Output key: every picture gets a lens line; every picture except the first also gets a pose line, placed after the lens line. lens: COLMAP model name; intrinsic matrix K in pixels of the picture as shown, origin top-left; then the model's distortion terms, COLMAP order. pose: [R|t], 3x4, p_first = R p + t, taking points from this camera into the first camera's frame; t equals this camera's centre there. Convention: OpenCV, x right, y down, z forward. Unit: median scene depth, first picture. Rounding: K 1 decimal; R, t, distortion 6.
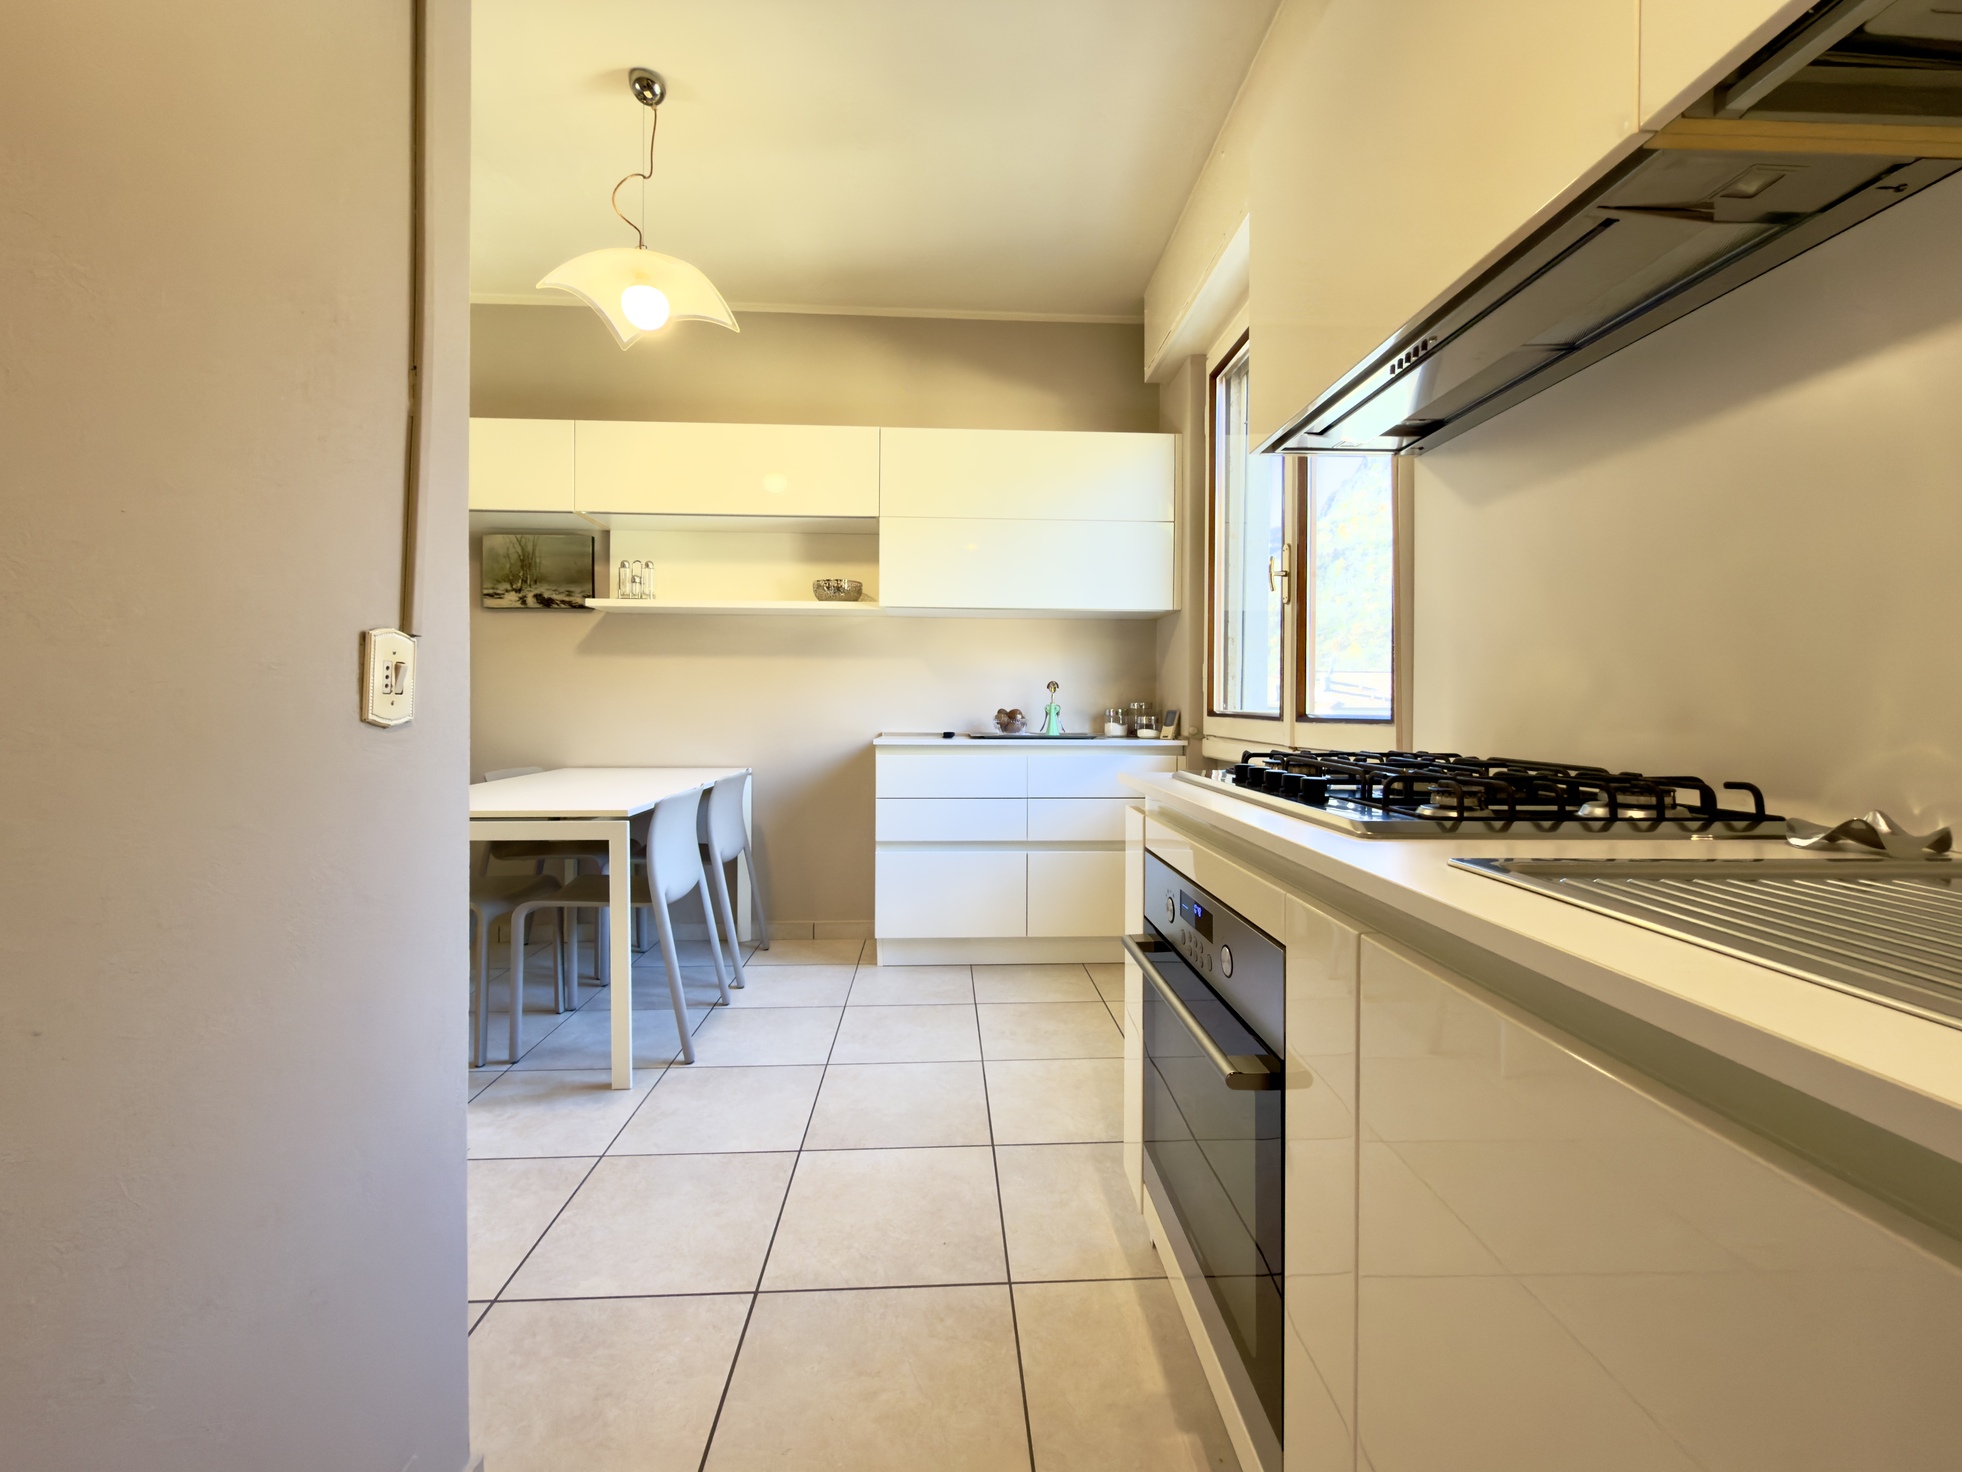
lens RADIAL K [[803.7, 0, 976.3], [0, 803.7, 708.7], [0, 0, 1]] dist [0.000213, -0.000015]
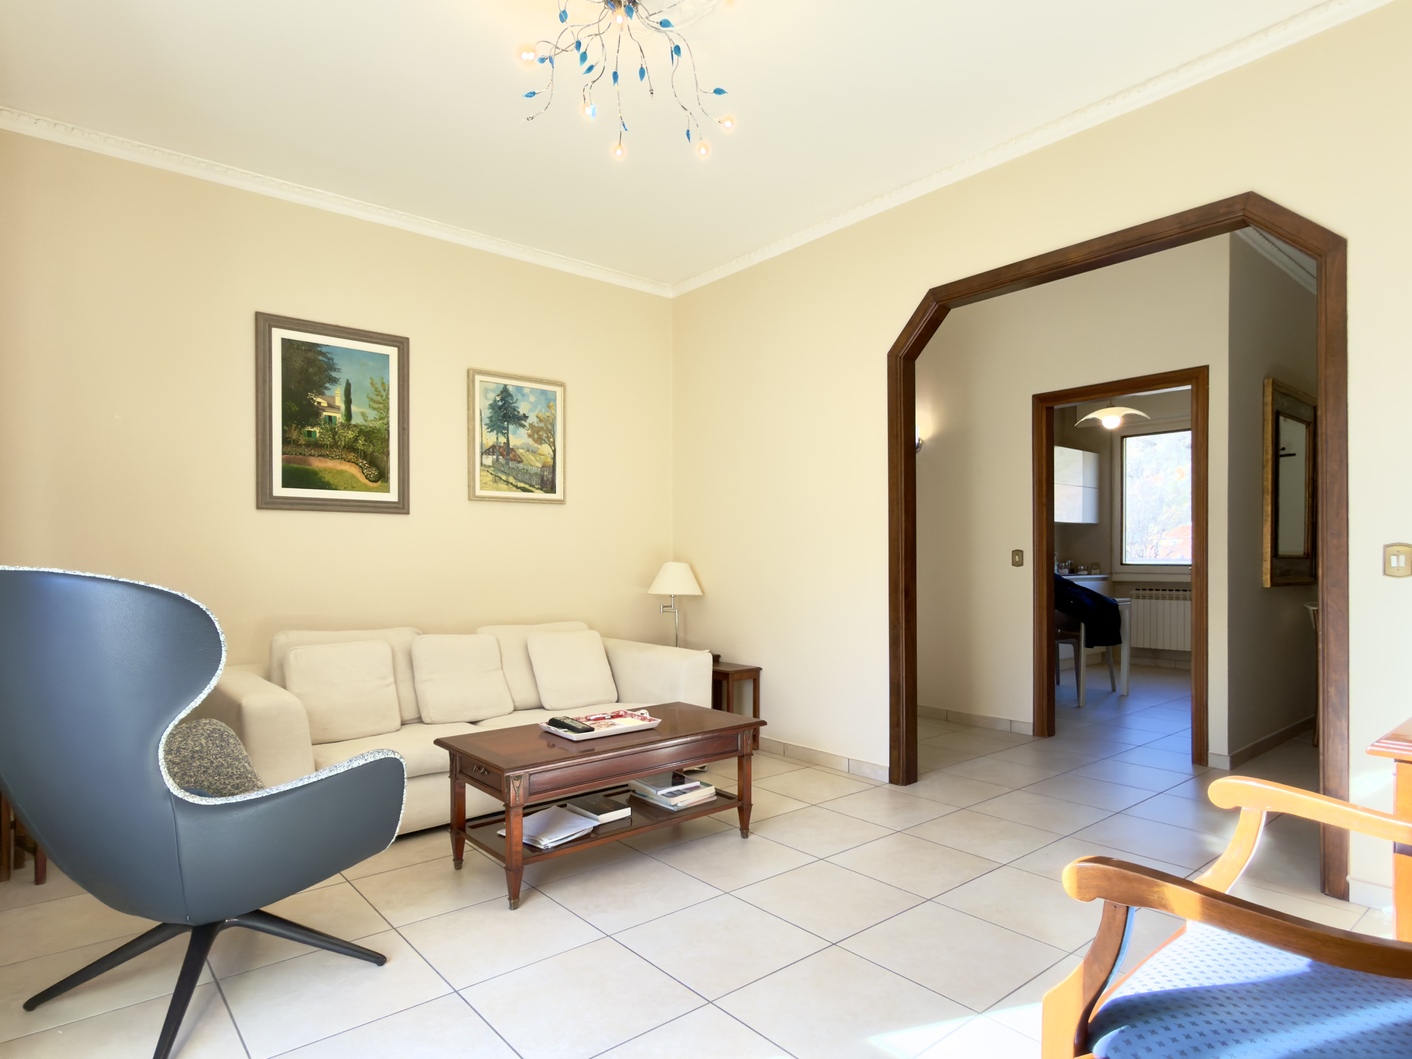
lens RADIAL K [[808.2, 0, 701.9], [0, 808.2, 557.9], [0, 0, 1]] dist [-0.002185, -0.001305]
pose [[0.797318, -0.006563, 0.603523, -3.417214], [0.008073, 0.999967, 0.000208, -0.038462], [-0.603505, 0.004707, 0.797345, -0.403120]]
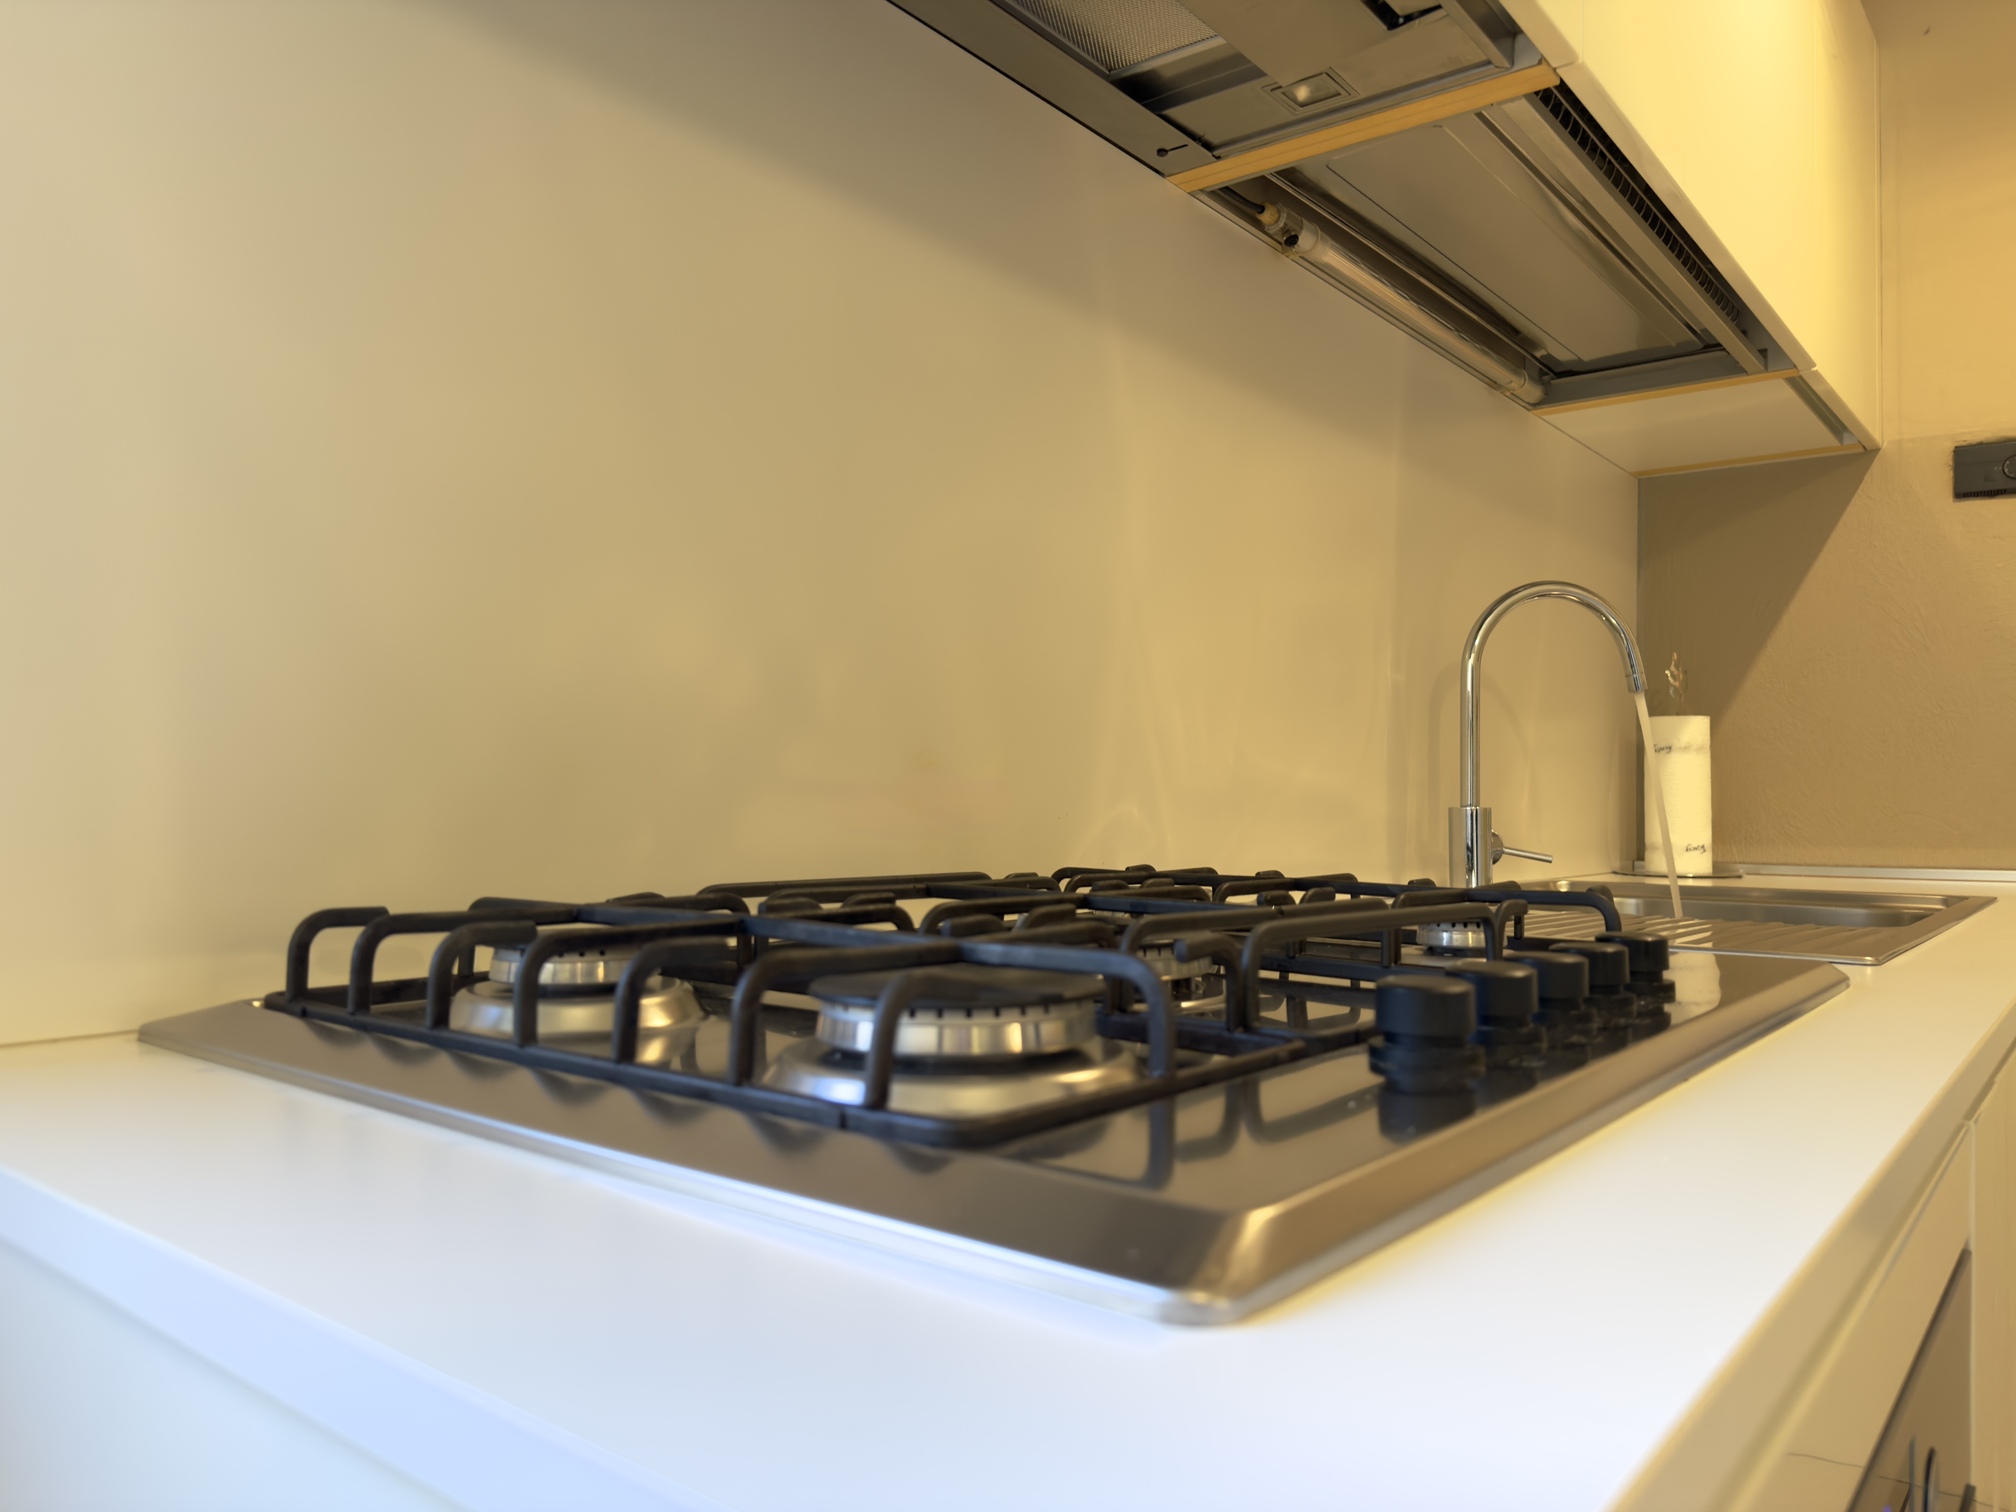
lens RADIAL K [[1417.9, 0, 1007.9], [0, 1417.9, 762.2], [0, 0, 1]] dist [0.034756, -0.046225]
pose [[-0.750932, 0.005315, 0.660358, 0.105713], [-0.010365, 0.999750, -0.019834, 0.013228], [-0.660298, -0.021738, -0.750689, 0.777307]]
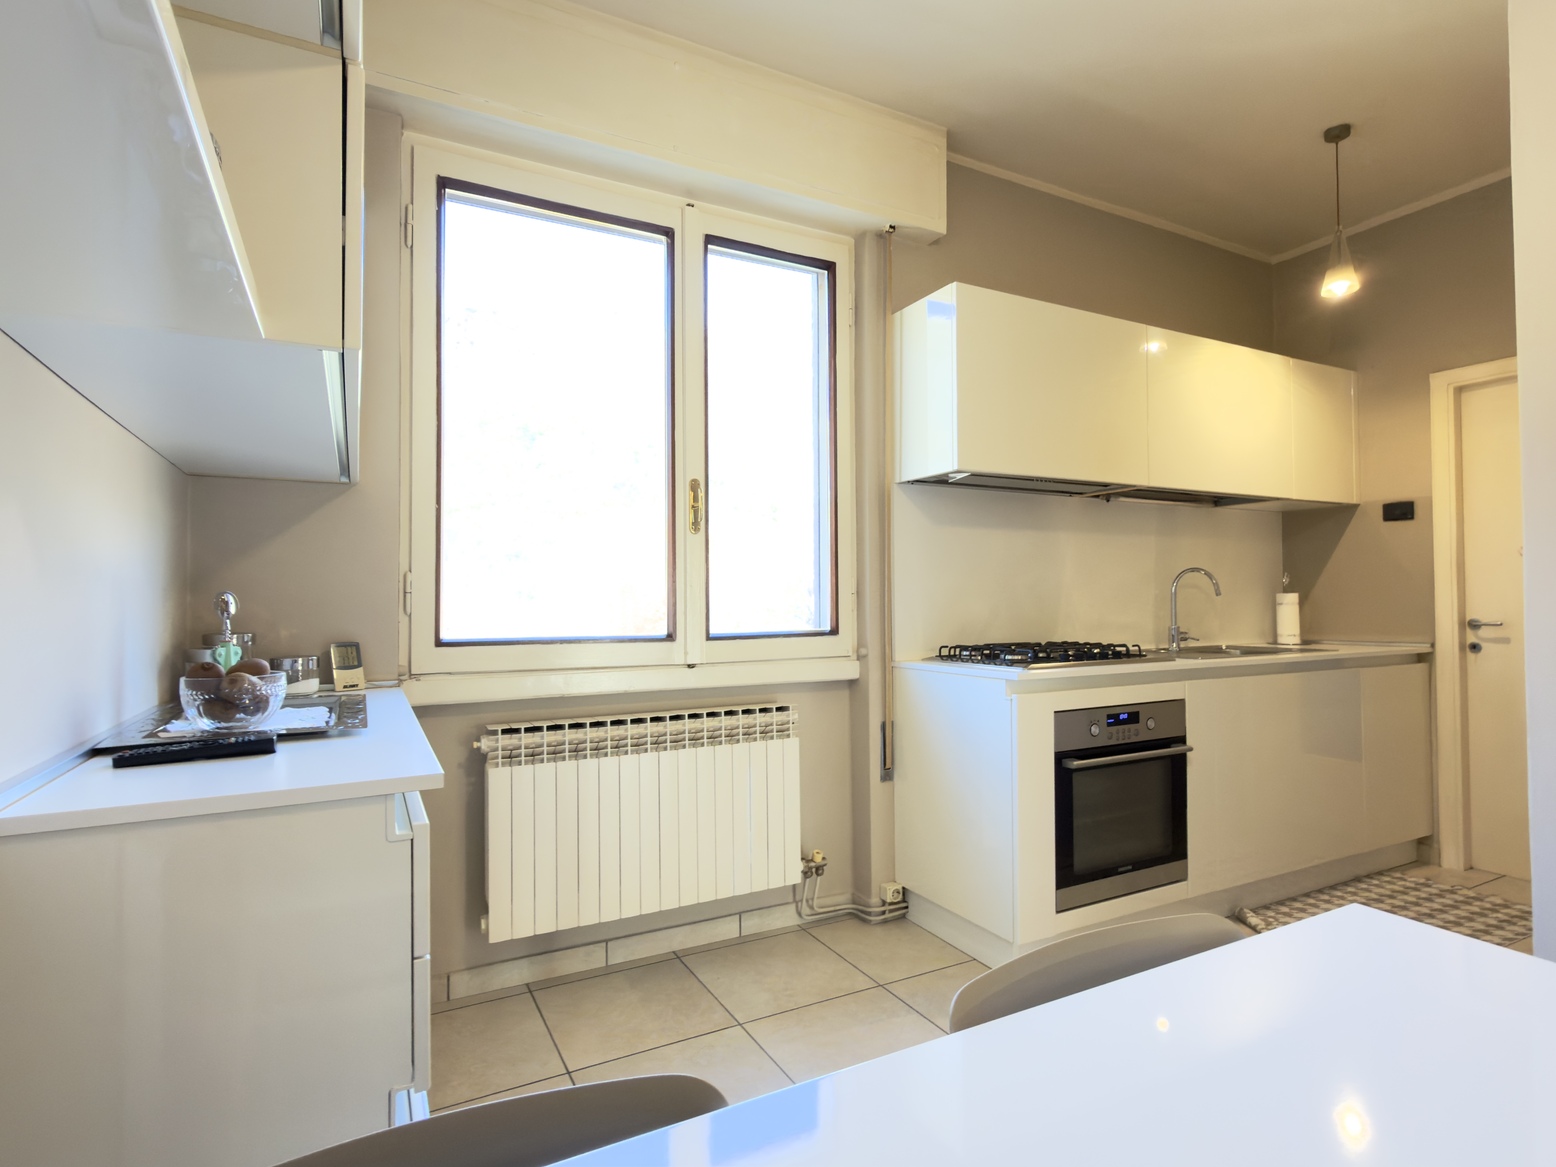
lens RADIAL K [[806.4, 0, 780.0], [0, 806.4, 586.0], [0, 0, 1]] dist [0.001121, 0.000536]
pose [[-0.425157, 0.019843, 0.904902, -0.699749], [0.011444, 0.999798, -0.016548, -0.041995], [-0.905047, 0.003320, -0.425298, 1.458560]]
